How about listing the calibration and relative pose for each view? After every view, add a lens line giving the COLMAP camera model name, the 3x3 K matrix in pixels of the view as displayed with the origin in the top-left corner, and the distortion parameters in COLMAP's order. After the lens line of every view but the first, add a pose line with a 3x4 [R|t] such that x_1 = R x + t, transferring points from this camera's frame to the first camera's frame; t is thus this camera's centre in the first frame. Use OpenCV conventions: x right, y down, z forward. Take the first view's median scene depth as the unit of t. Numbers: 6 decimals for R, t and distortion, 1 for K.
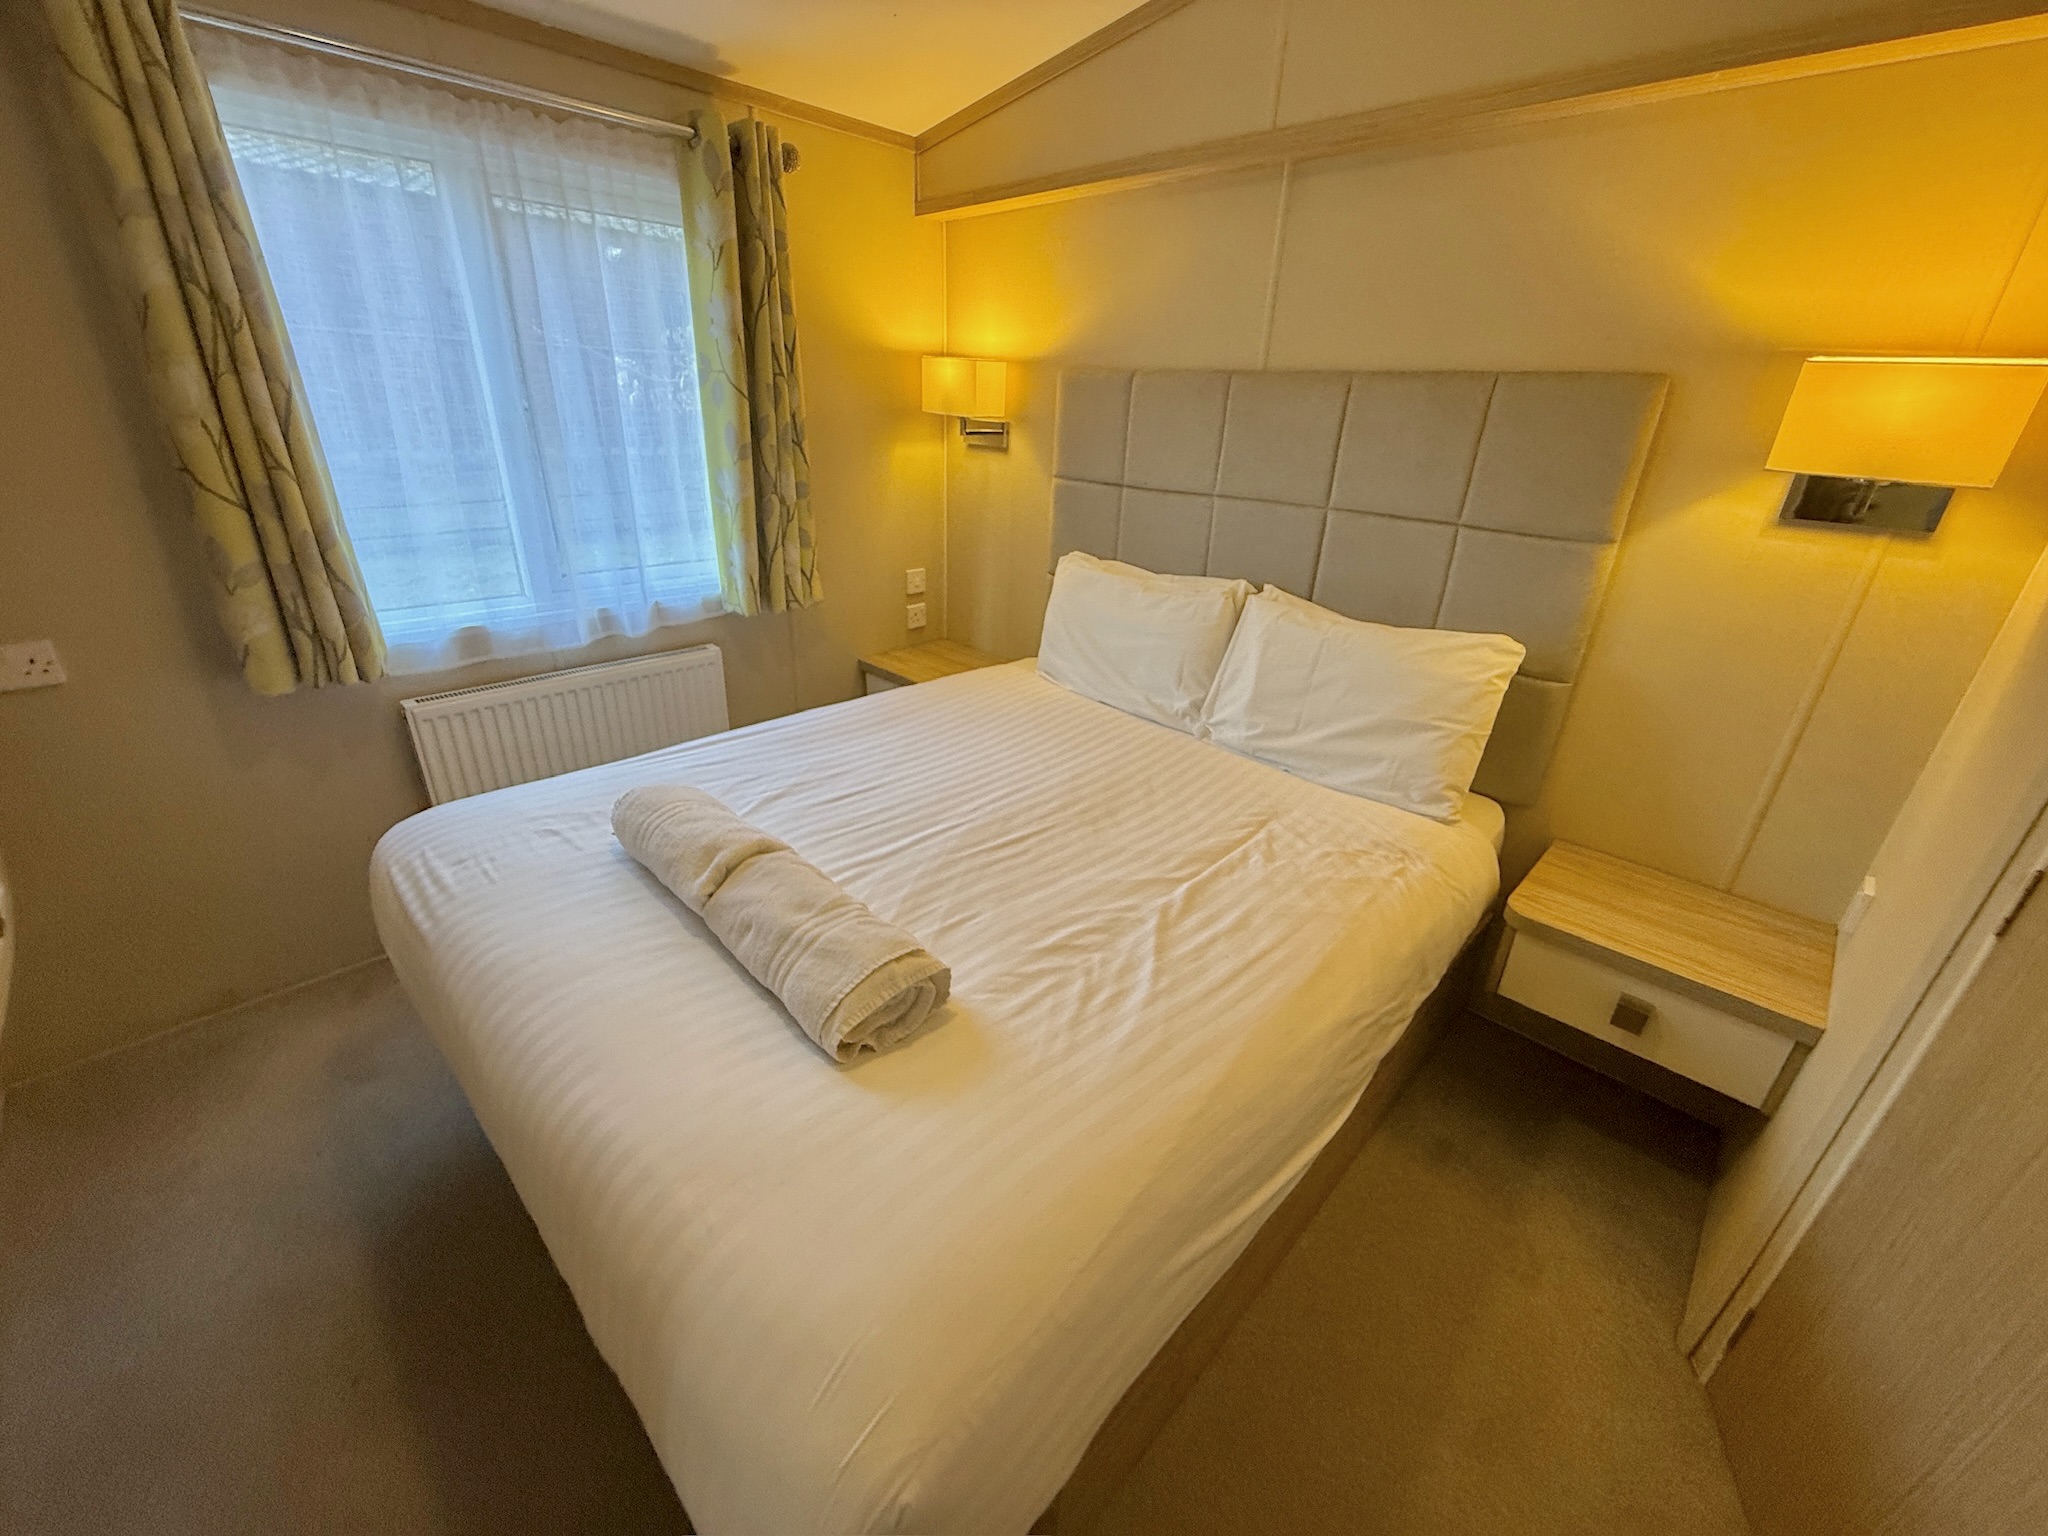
lens RADIAL K [[814.1, 0, 1026.2], [0, 814.1, 766.9], [0, 0, 1]] dist [-0.001240, 0.000287]
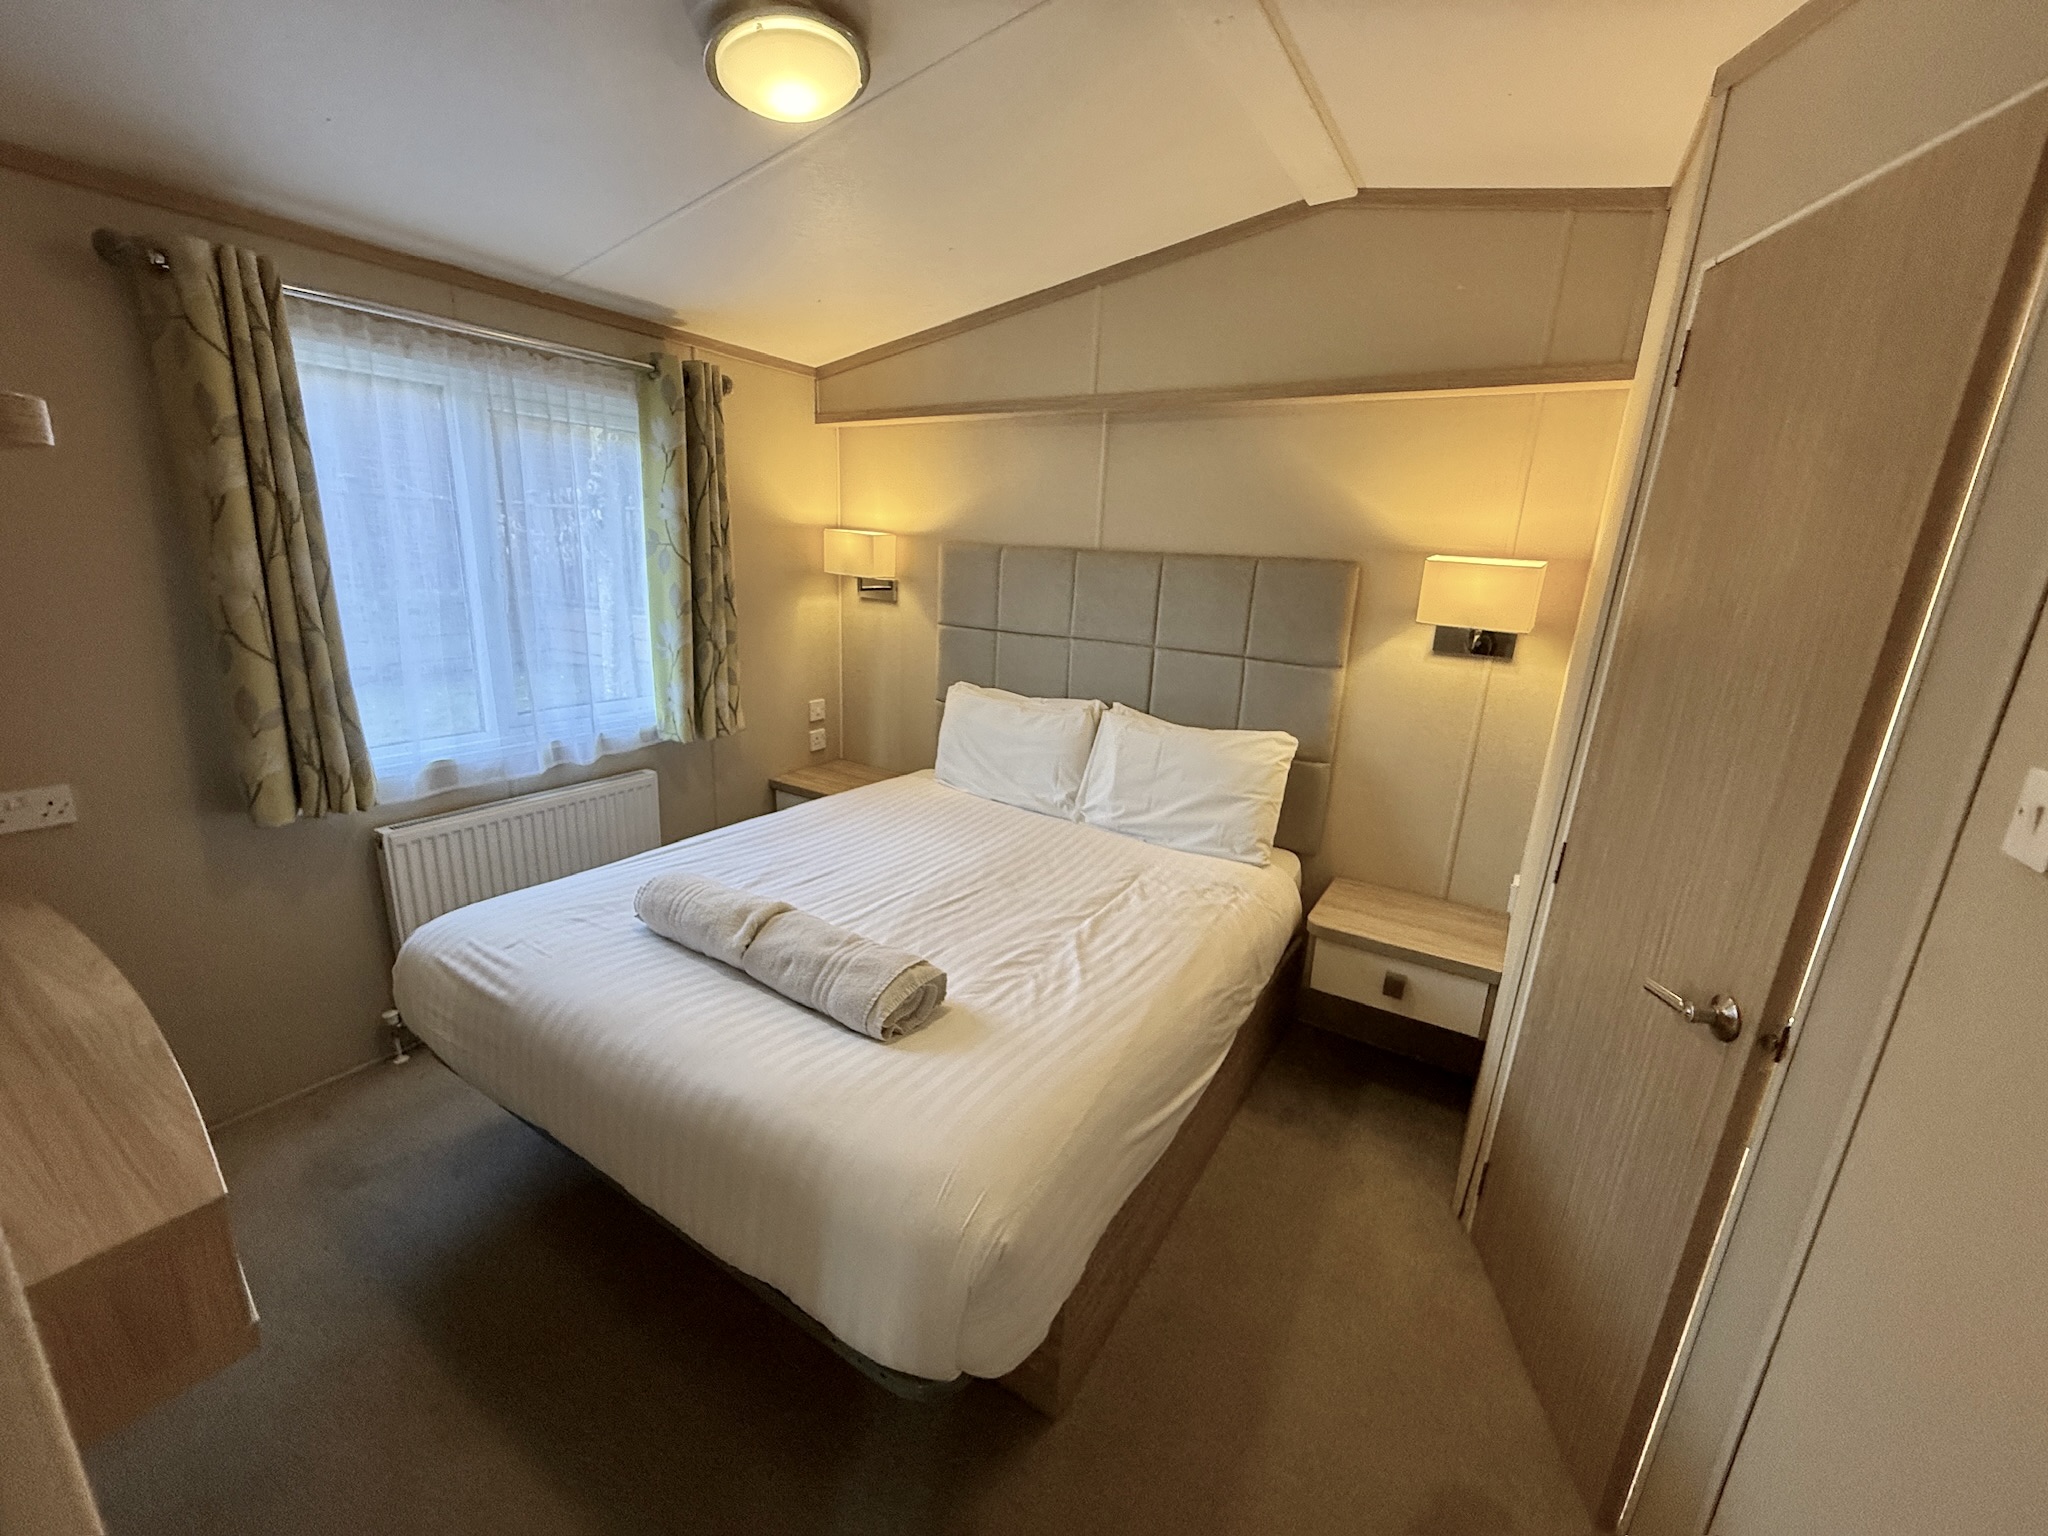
lens RADIAL K [[814.1, 0, 1026.7], [0, 814.1, 772.2], [0, 0, 1]] dist [-0.001240, 0.000287]
pose [[0.977384, -0.047379, 0.206099, -0.155134], [0.076957, 0.987444, -0.137956, 0.073455], [-0.196975, 0.150697, 0.968758, -0.294032]]
